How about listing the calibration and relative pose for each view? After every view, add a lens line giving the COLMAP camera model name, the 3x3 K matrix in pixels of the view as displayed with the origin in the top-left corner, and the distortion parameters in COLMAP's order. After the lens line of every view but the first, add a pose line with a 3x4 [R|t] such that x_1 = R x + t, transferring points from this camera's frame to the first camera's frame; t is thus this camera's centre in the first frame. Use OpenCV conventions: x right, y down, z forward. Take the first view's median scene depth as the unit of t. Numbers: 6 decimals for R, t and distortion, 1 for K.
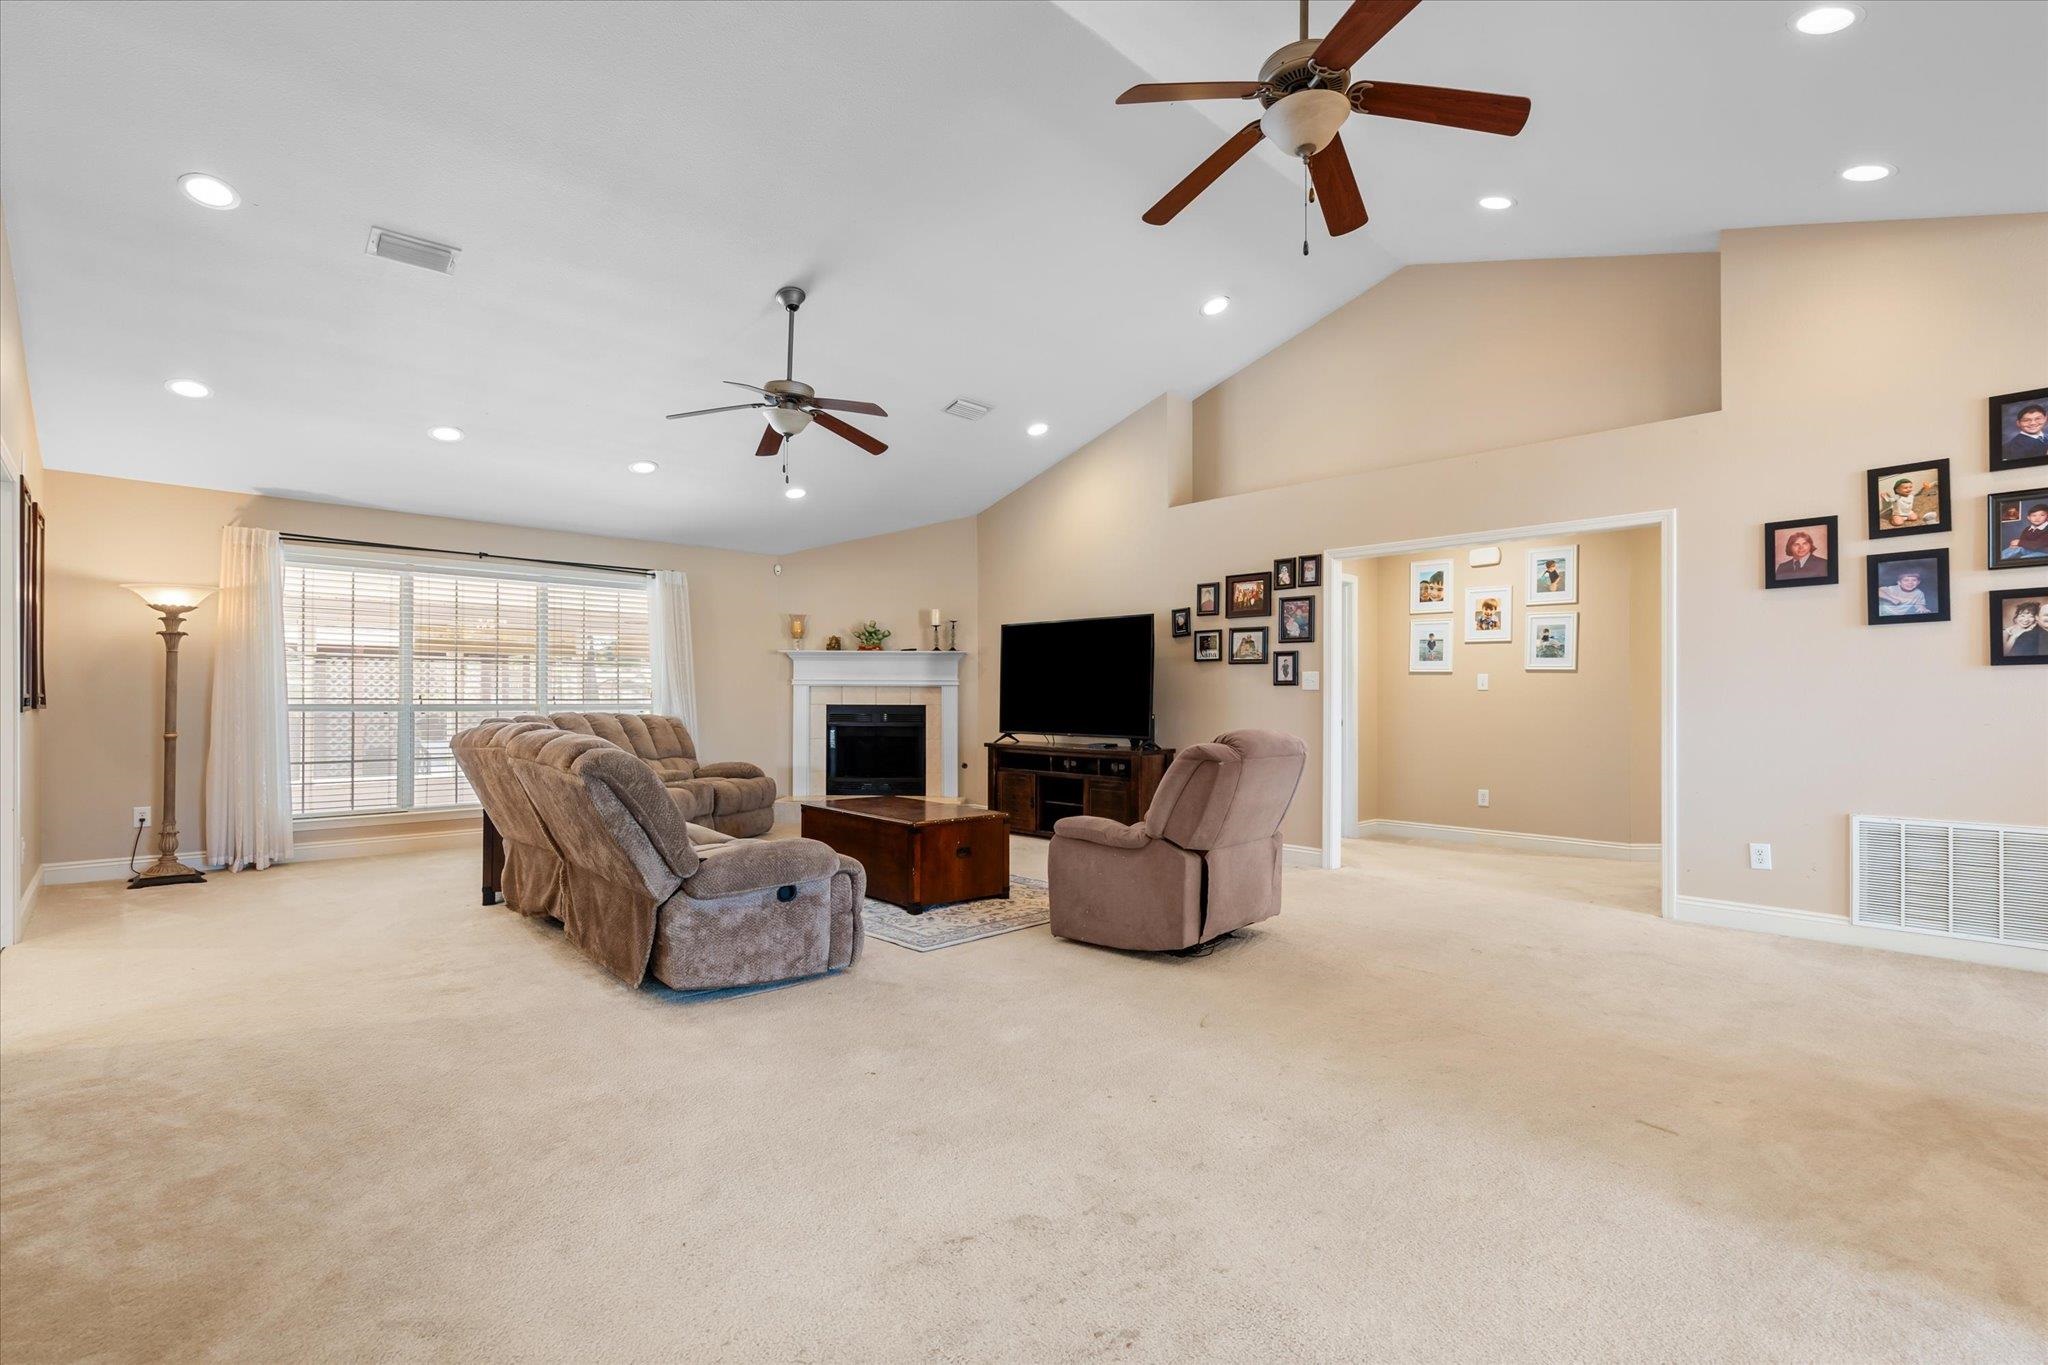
lens RADIAL K [[934.2, 0, 1020.7], [0, 934.2, 696.9], [0, 0, 1]] dist [-0.001549, -0.000056]
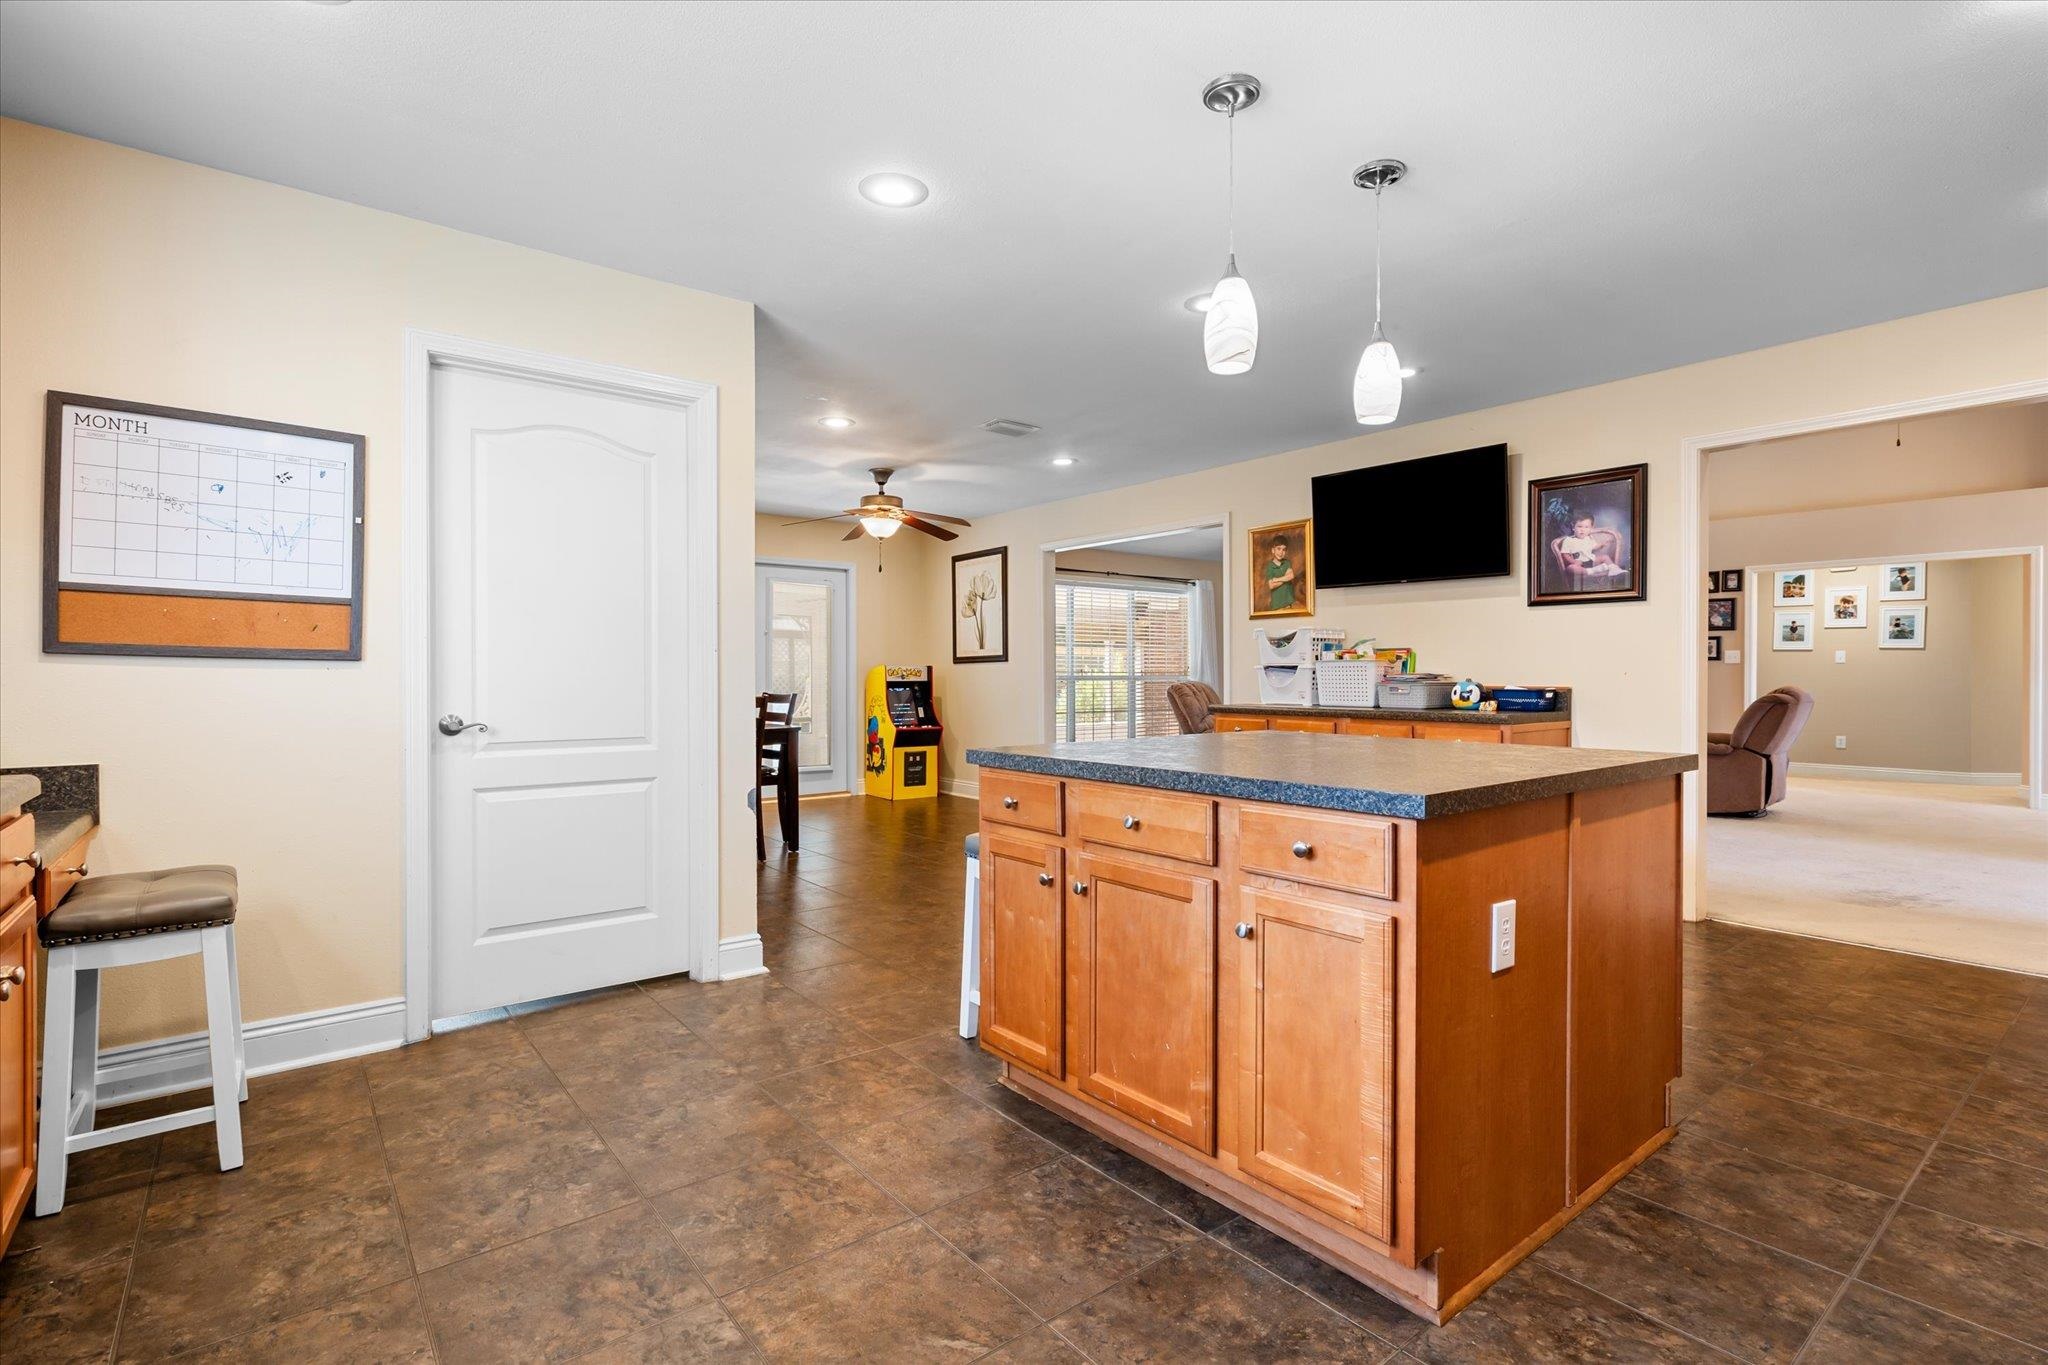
lens RADIAL K [[942.2, 0, 1024.0], [0, 942.2, 682.5], [0, 0, 1]] dist [0.000410, -0.000344]
pose [[0.994656, -0.001107, -0.103238, -0.563558], [0.002414, 0.999918, 0.012539, 0.001263], [0.103216, -0.012721, 0.994578, -0.503540]]
